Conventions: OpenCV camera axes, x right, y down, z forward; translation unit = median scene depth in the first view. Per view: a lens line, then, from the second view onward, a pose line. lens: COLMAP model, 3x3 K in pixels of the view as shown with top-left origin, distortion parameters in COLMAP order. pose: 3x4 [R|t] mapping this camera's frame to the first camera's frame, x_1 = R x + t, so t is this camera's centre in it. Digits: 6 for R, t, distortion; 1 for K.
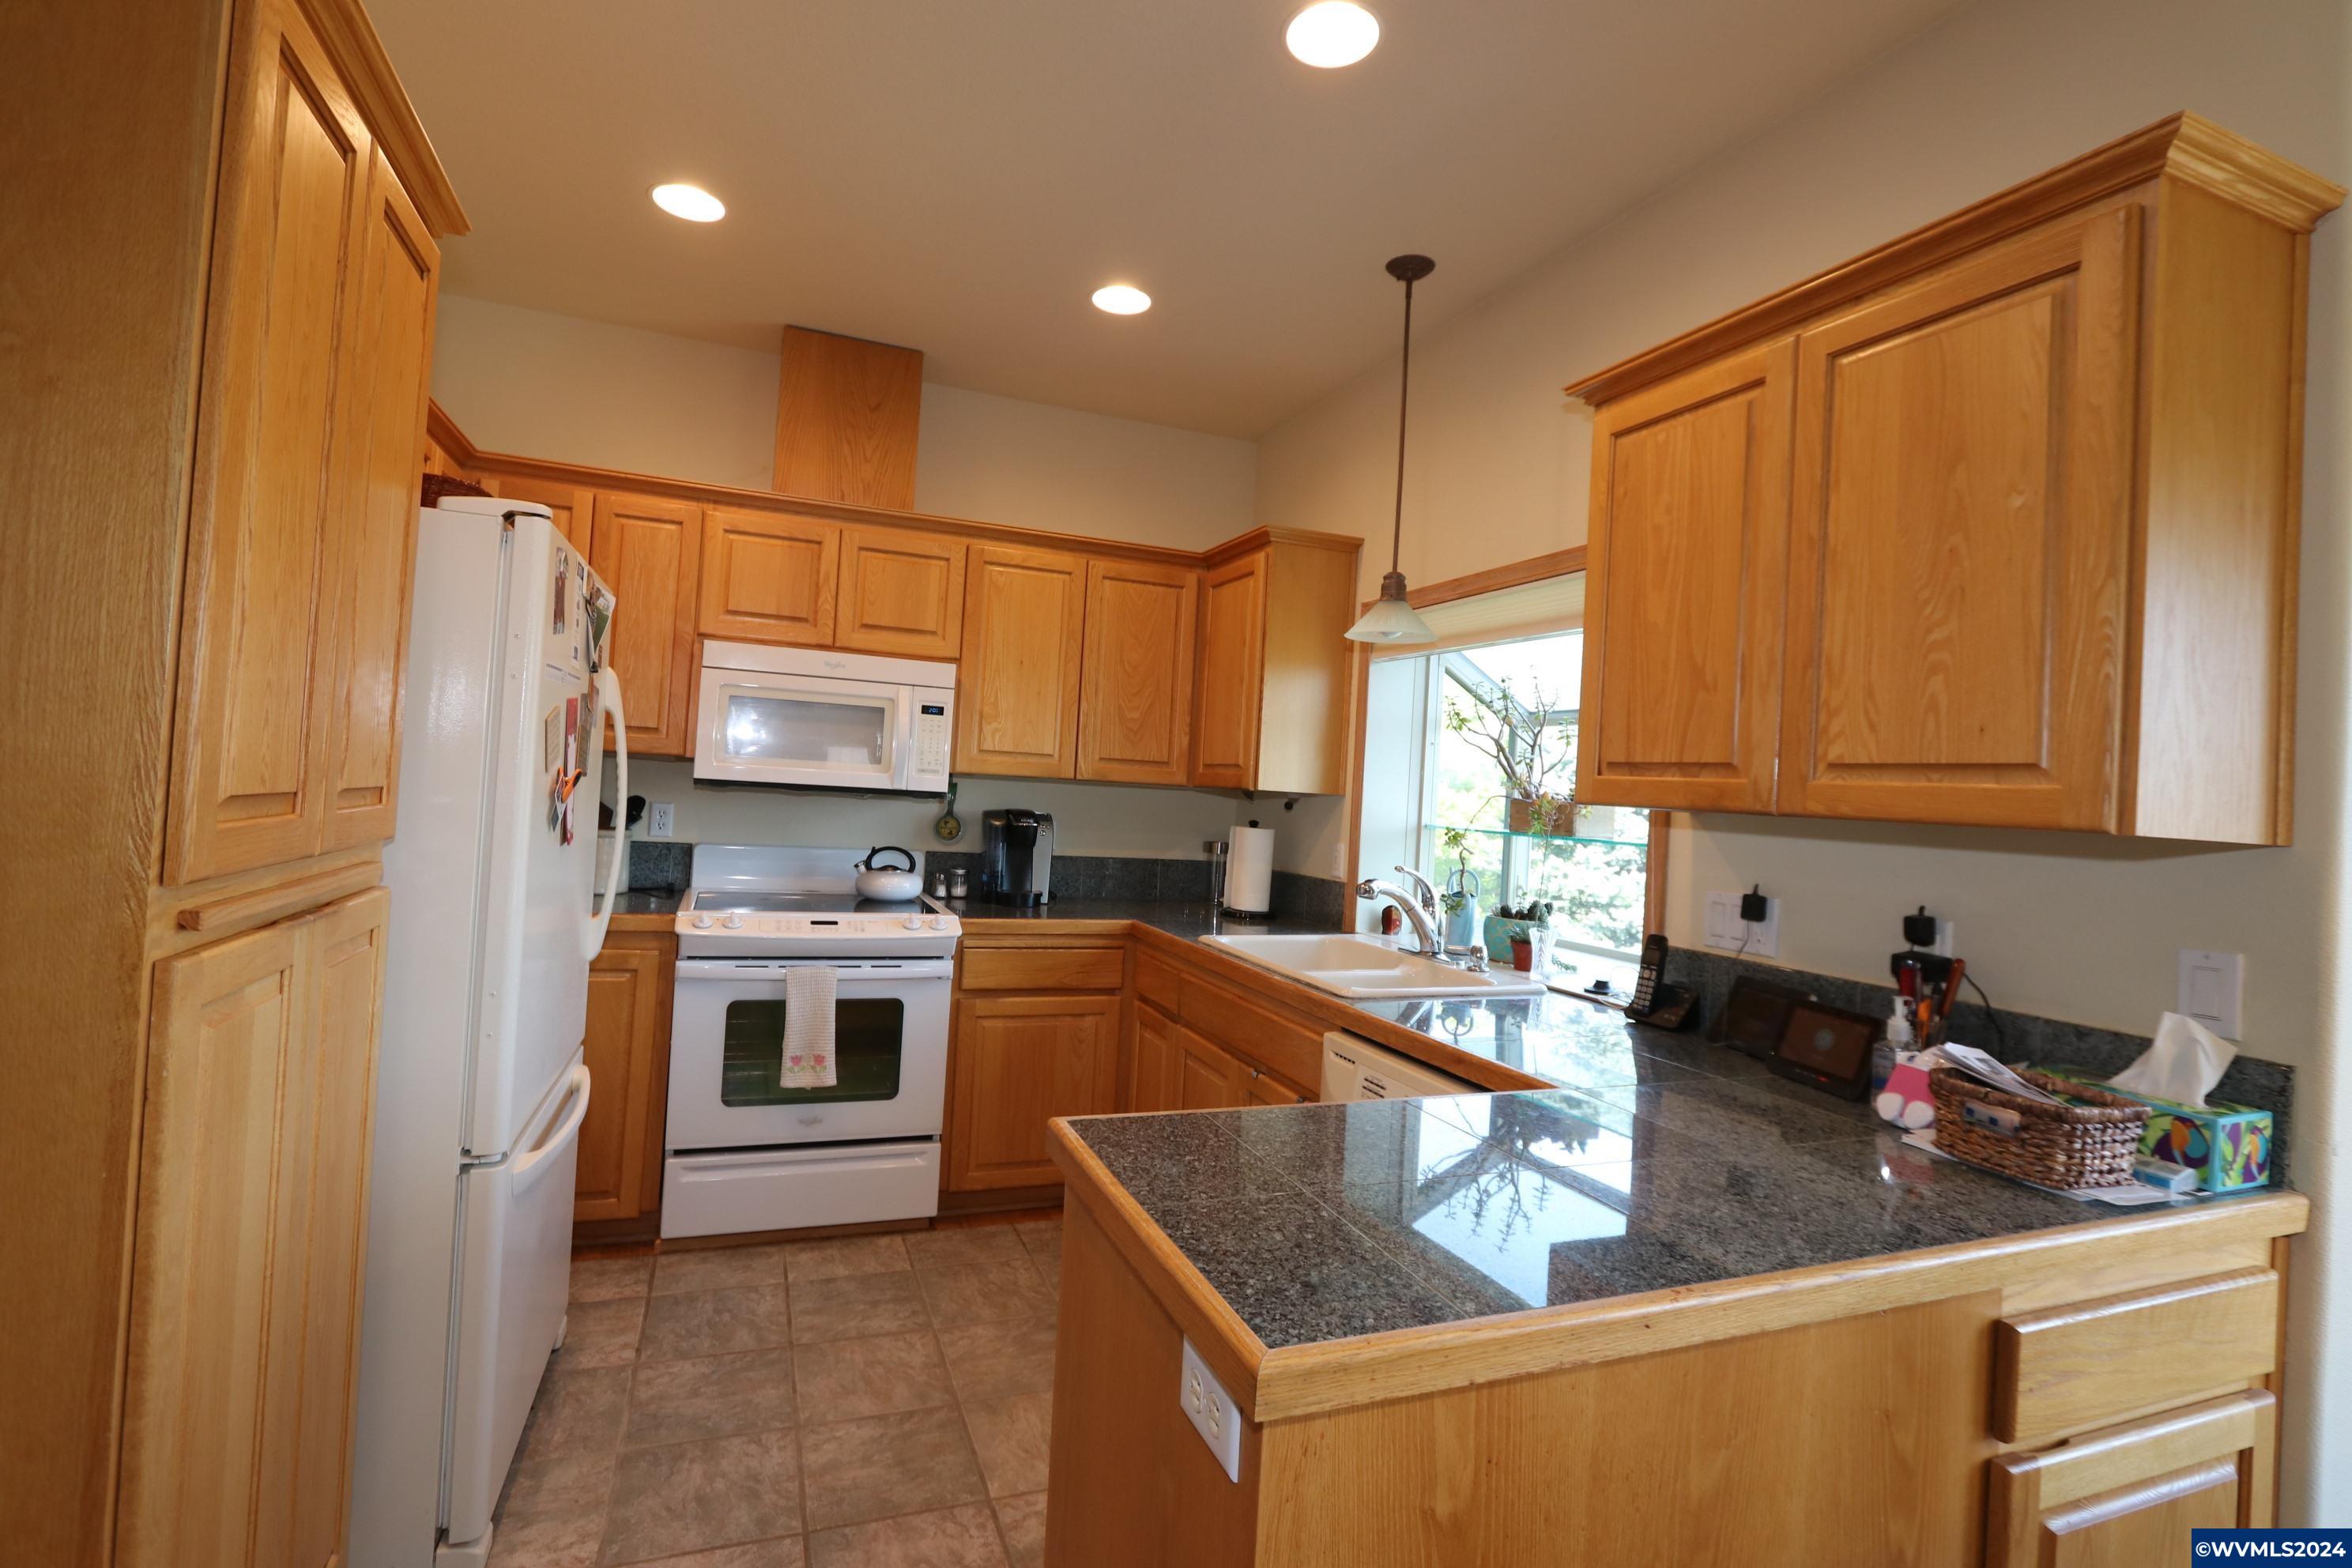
lens RADIAL K [[1076.5, 0, 1164.3], [0, 1076.5, 778.4], [0, 0, 1]] dist [0.000642, 0.000167]
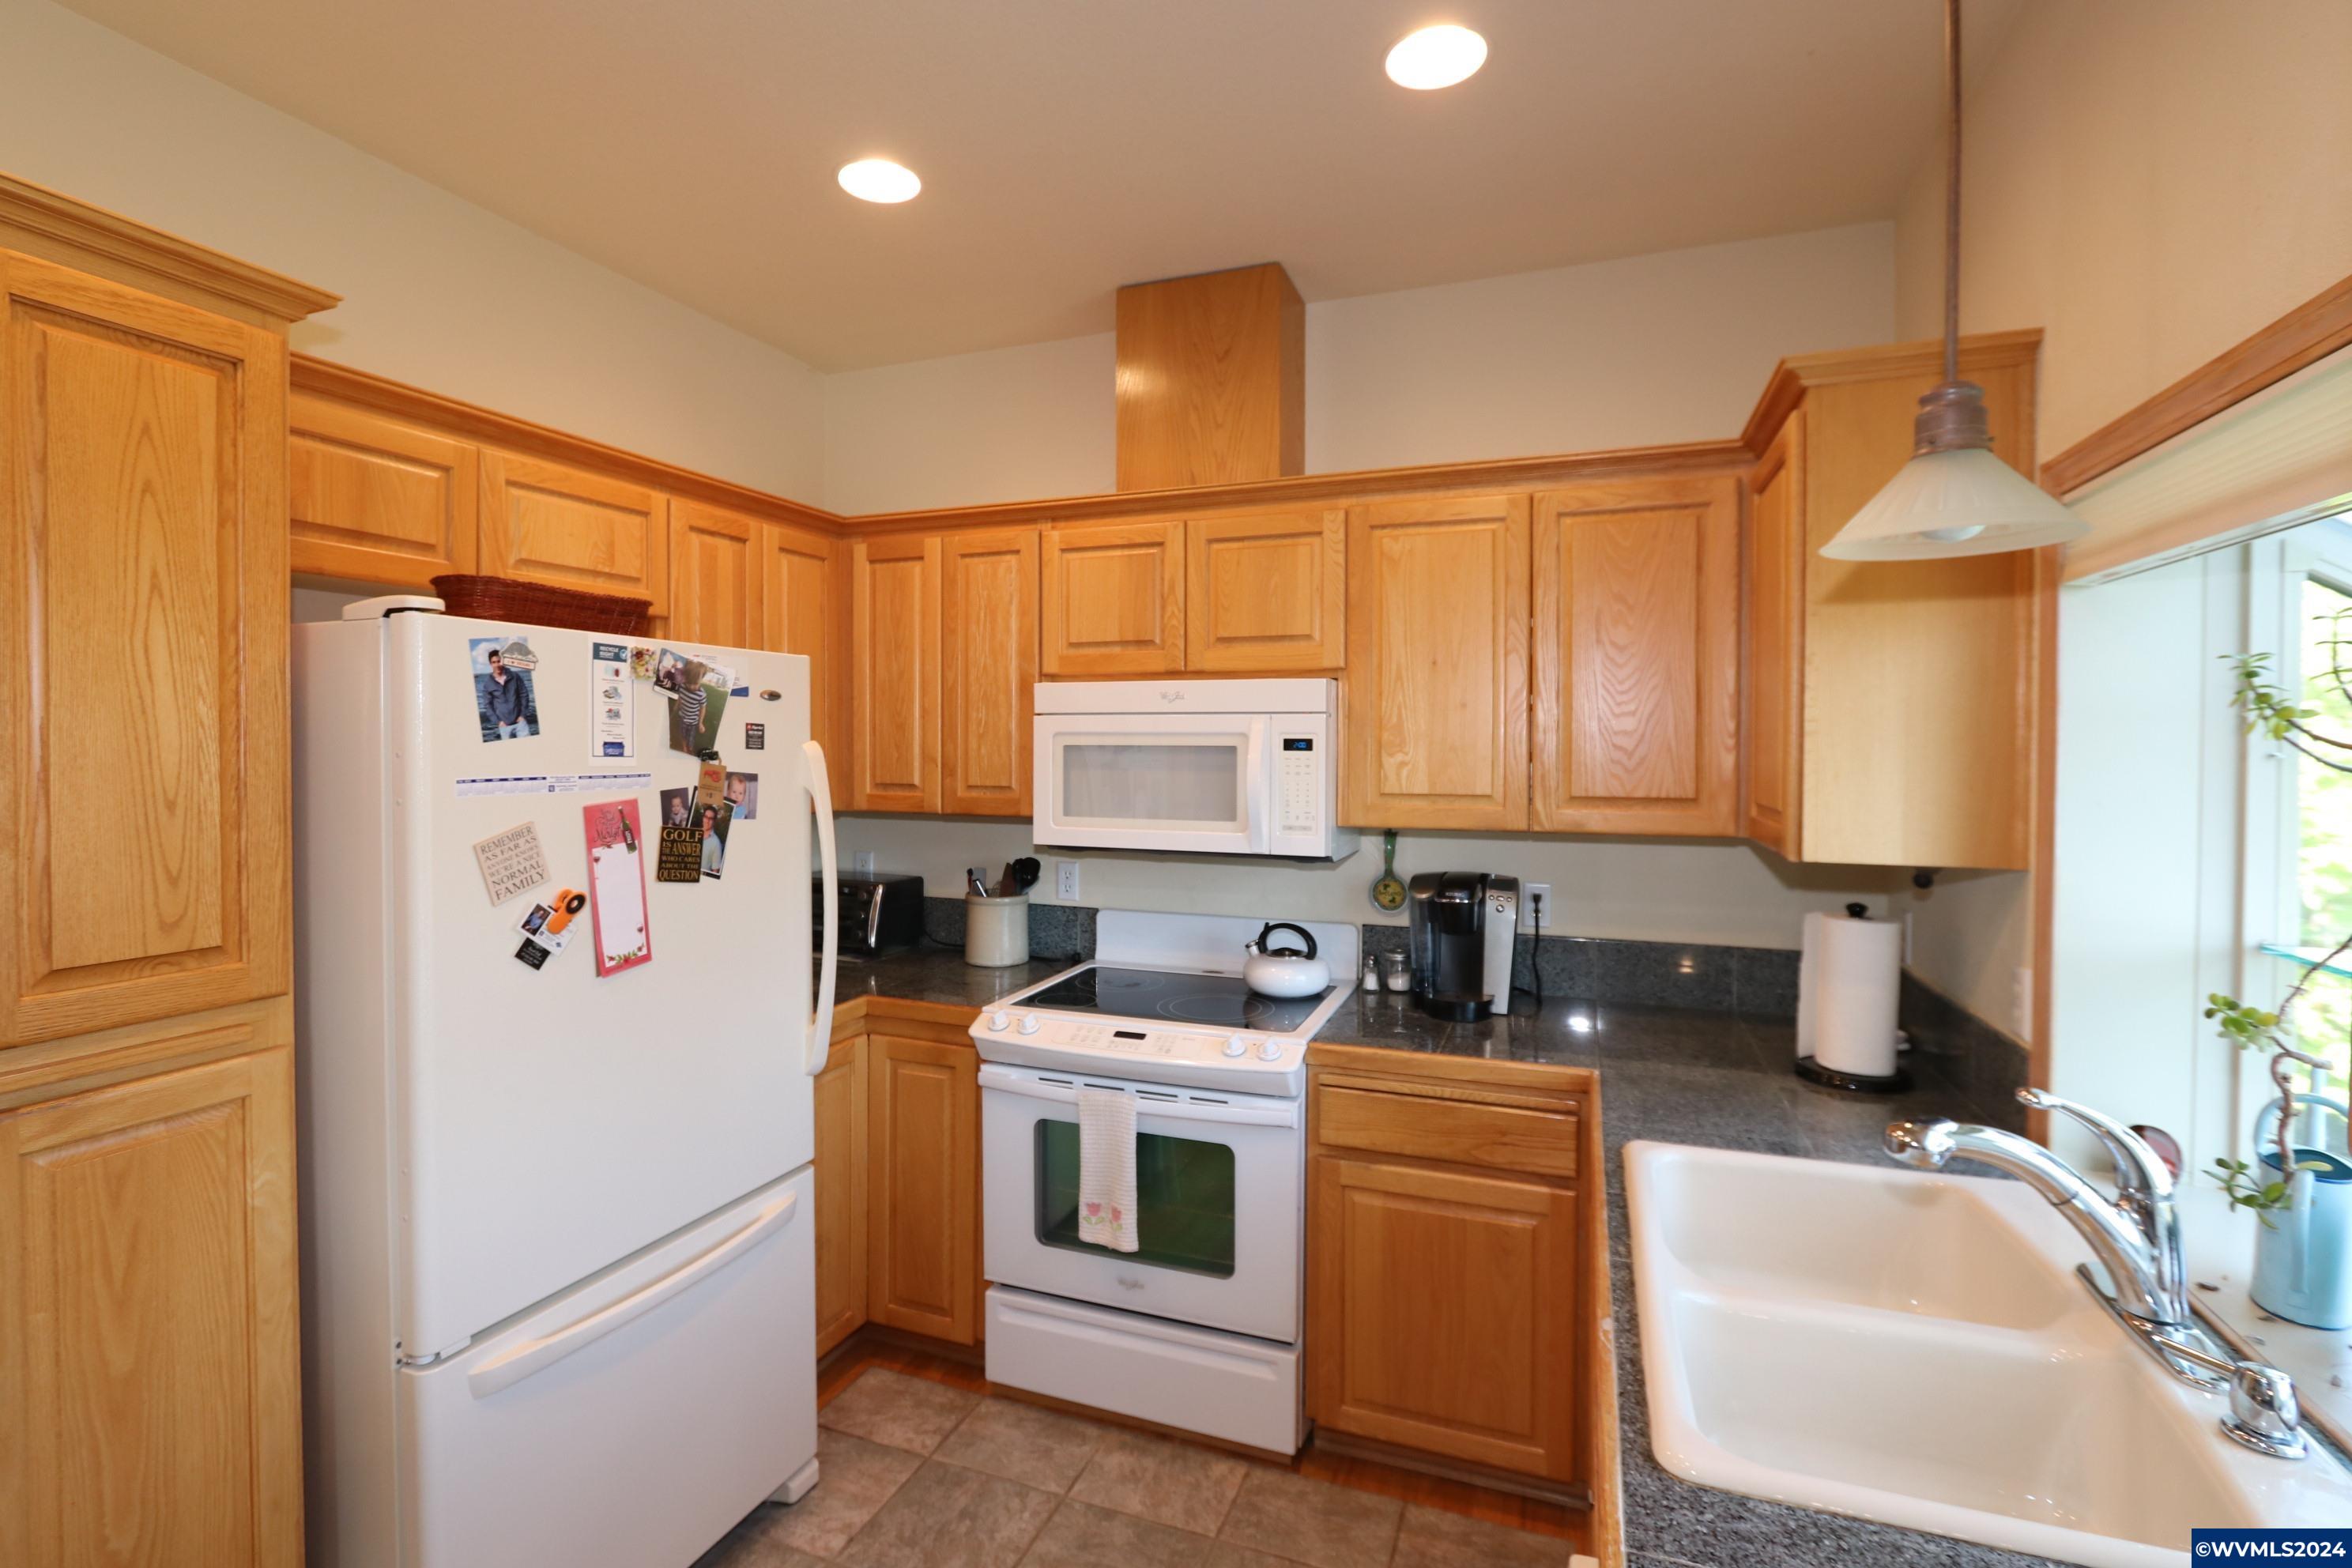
lens RADIAL K [[1095.0, 0, 1161.2], [0, 1095.0, 769.7], [0, 0, 1]] dist [-0.010724, 0.000165]
pose [[0.740149, -0.039466, -0.671283, 0.221063], [0.044981, 0.998946, -0.009134, -0.045190], [0.670936, -0.023434, 0.741145, 0.401255]]
